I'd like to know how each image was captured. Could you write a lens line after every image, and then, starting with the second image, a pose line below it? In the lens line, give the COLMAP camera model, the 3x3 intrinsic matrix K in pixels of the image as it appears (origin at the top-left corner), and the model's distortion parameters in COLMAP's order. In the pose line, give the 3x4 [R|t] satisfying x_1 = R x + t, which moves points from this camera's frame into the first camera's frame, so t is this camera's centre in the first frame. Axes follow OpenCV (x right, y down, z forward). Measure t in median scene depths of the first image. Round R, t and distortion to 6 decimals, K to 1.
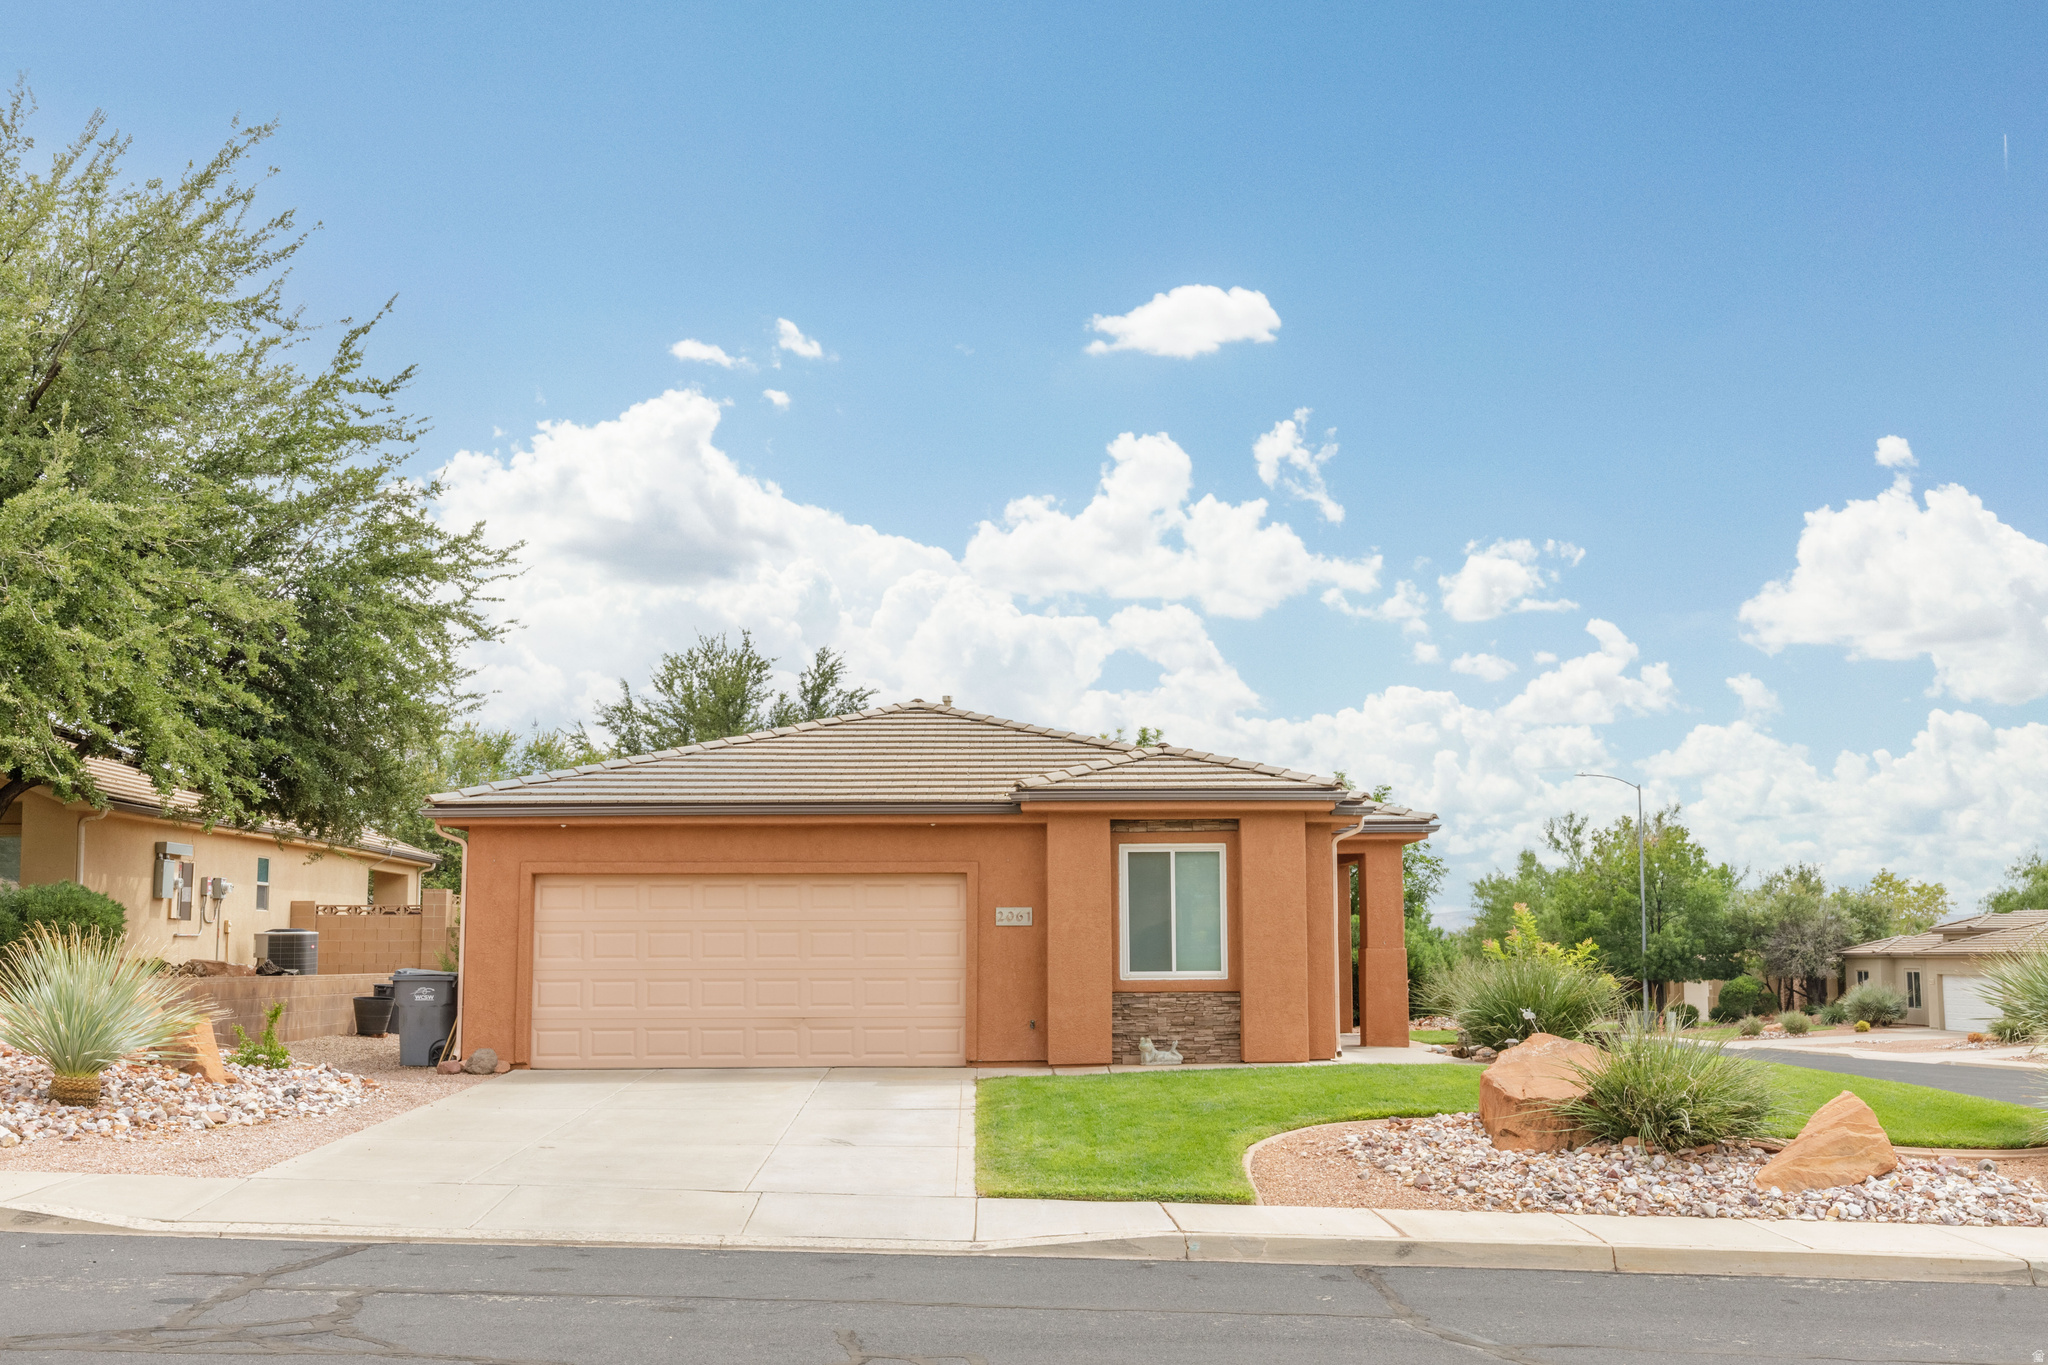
lens RADIAL K [[2088.0, 0, 1023.8], [0, 2088.0, 685.5], [0, 0, 1]] dist [-0.004407, 0.000000]
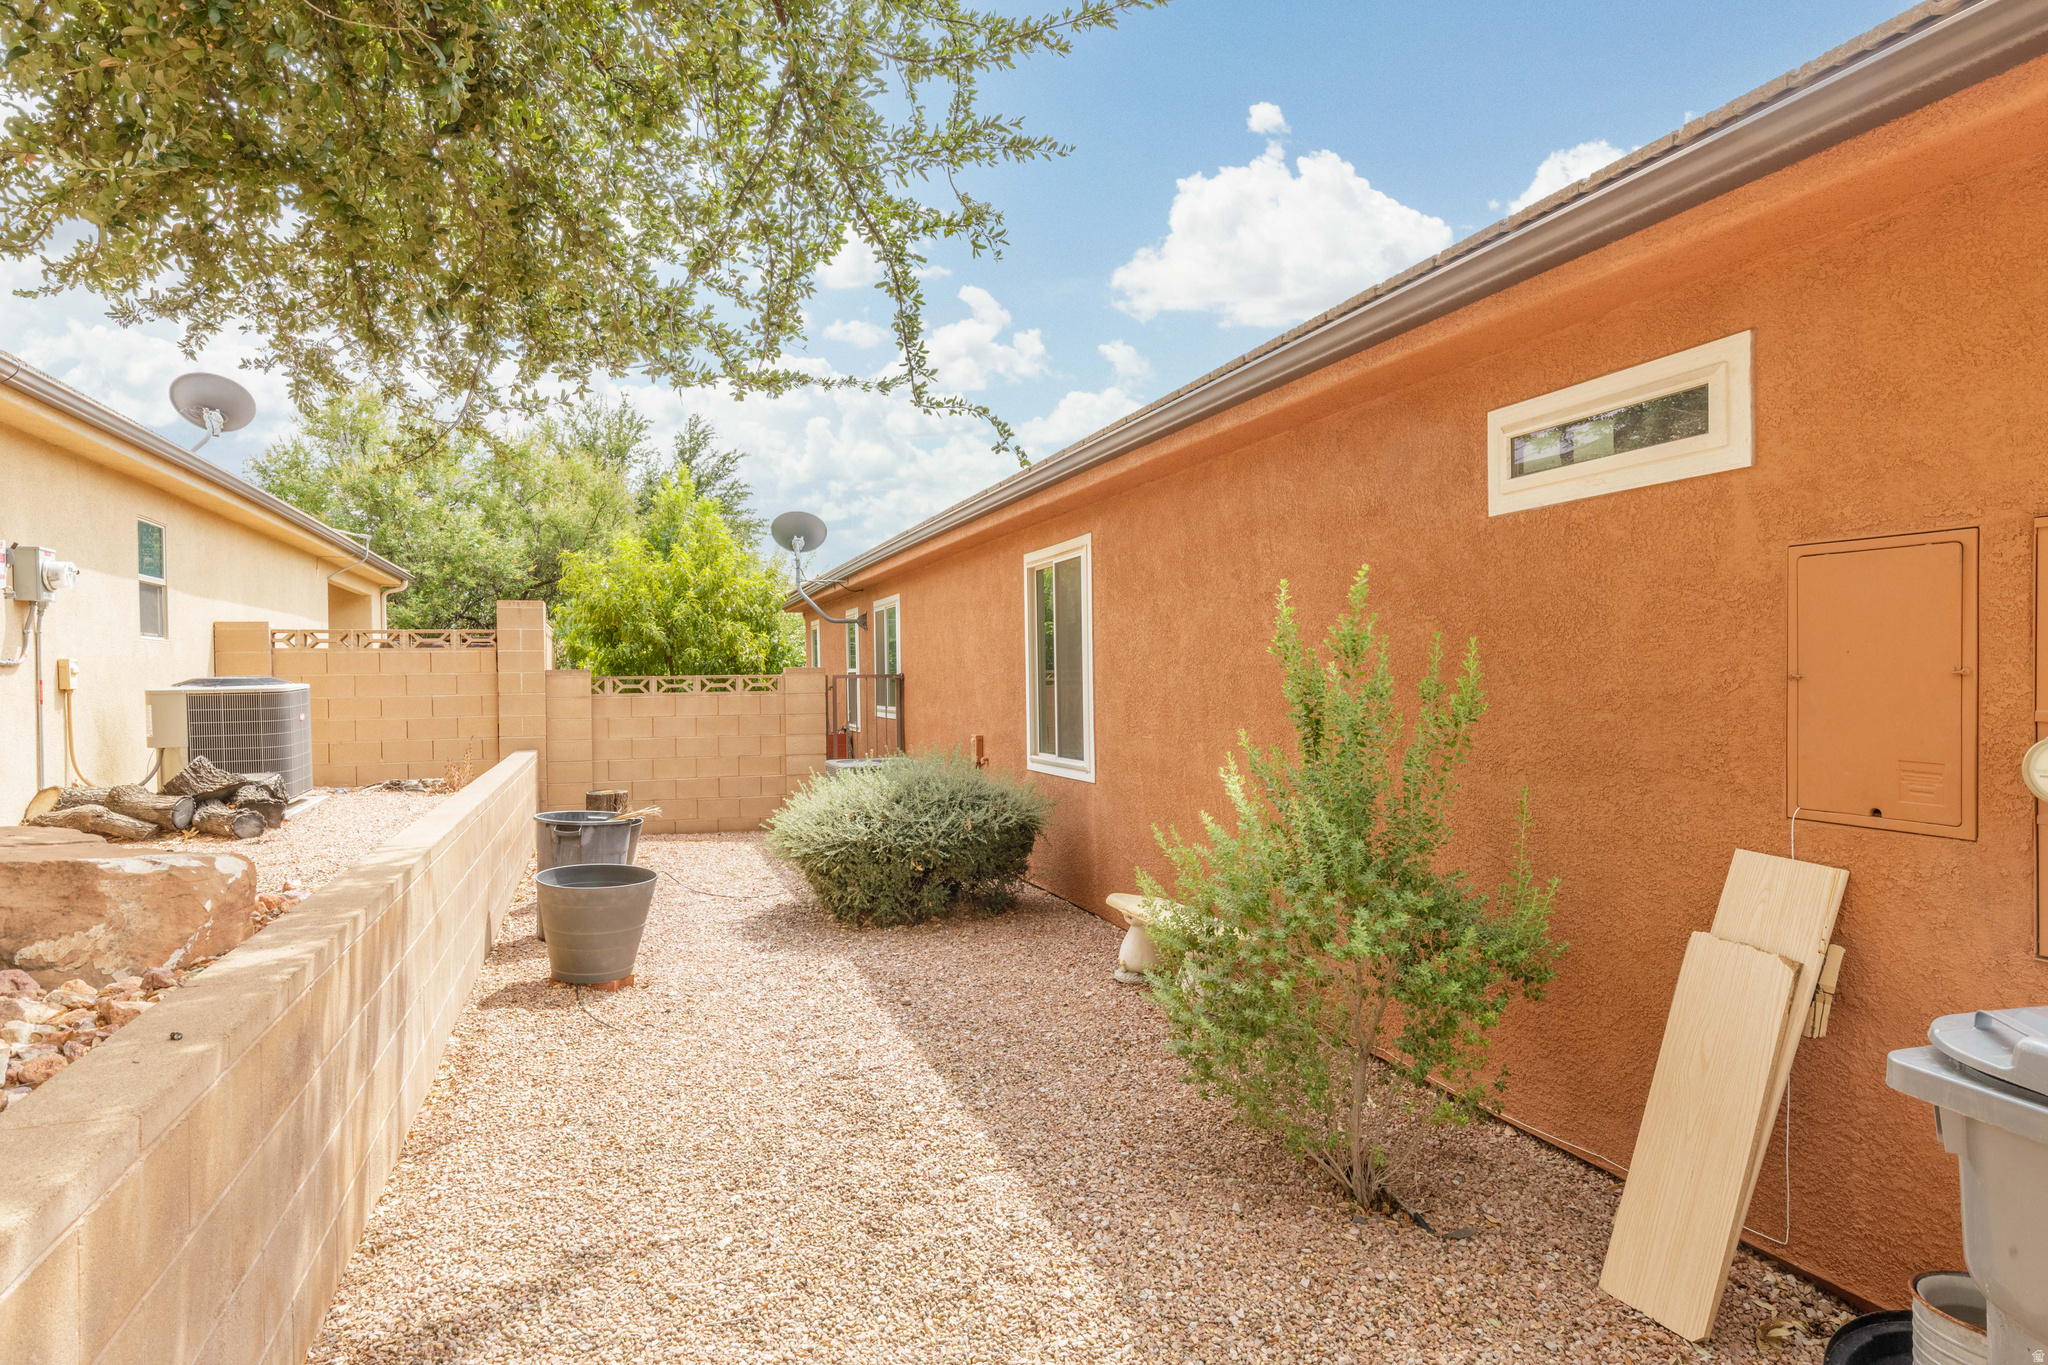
lens RADIAL K [[1187.1, 0, 1022.9], [0, 1187.1, 676.7], [0, 0, 1]] dist [-0.002403, -0.000706]
pose [[0.949474, -0.010147, 0.313683, -0.264872], [-0.029461, 0.992183, 0.121267, 0.078956], [-0.312461, -0.124381, 0.941752, 0.692585]]
